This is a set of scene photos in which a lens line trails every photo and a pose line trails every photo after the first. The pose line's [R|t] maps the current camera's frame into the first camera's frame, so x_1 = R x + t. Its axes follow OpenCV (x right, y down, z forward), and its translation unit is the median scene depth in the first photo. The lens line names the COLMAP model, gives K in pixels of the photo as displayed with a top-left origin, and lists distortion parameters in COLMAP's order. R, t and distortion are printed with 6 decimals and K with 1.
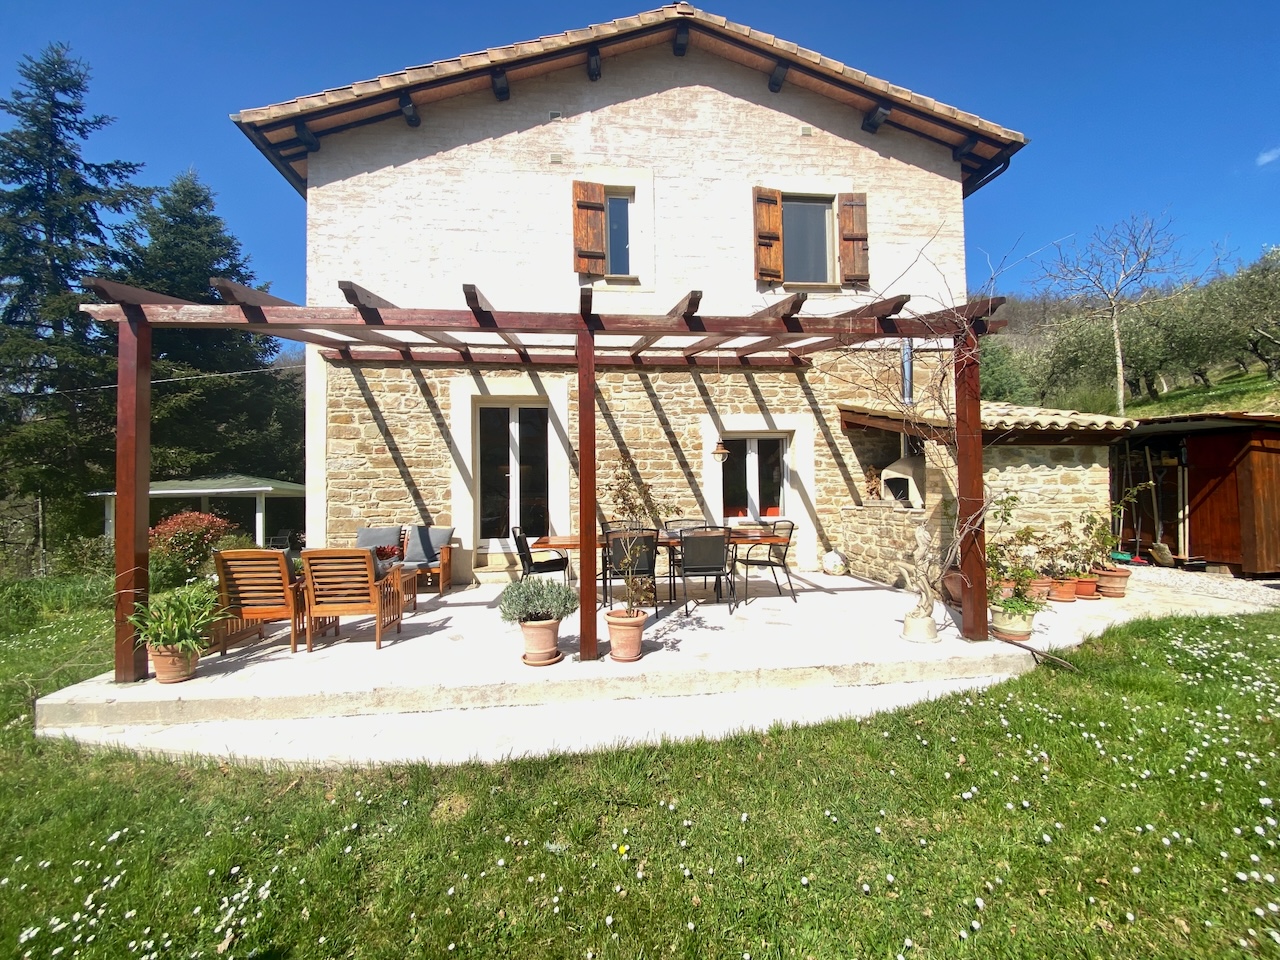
lens RADIAL K [[513.8, 0, 640.0], [0, 513.8, 480.0], [0, 0, 1]] dist [0.000083, -0.000052]
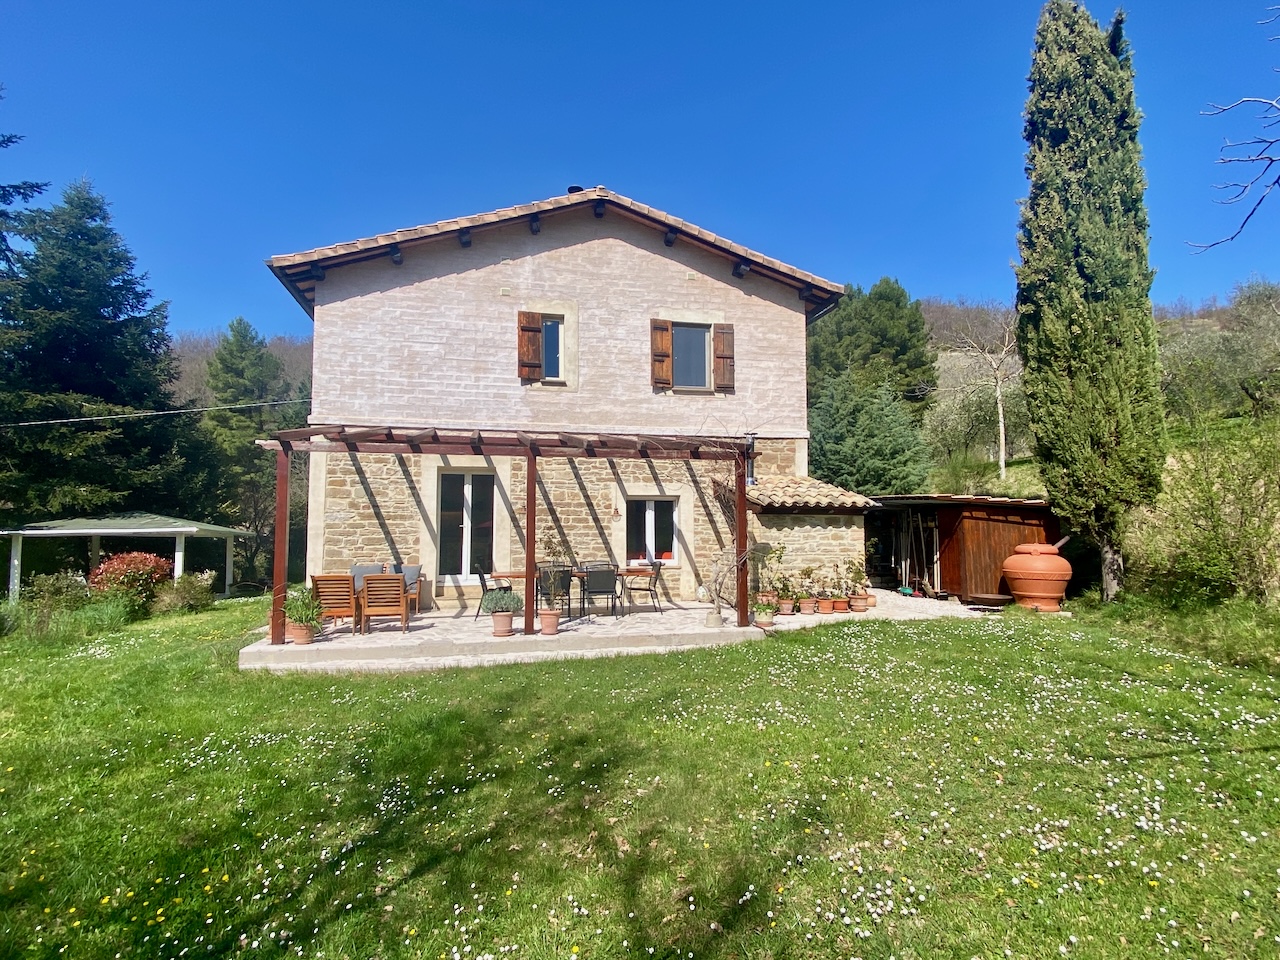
lens RADIAL K [[697.6, 0, 640.0], [0, 697.6, 480.0], [0, 0, 1]] dist [0.056880, -0.043468]
pose [[0.996084, 0.018962, 0.086359, 0.038603], [-0.014906, 0.998766, -0.047381, -0.050152], [-0.087151, 0.045908, 0.995137, -0.840066]]
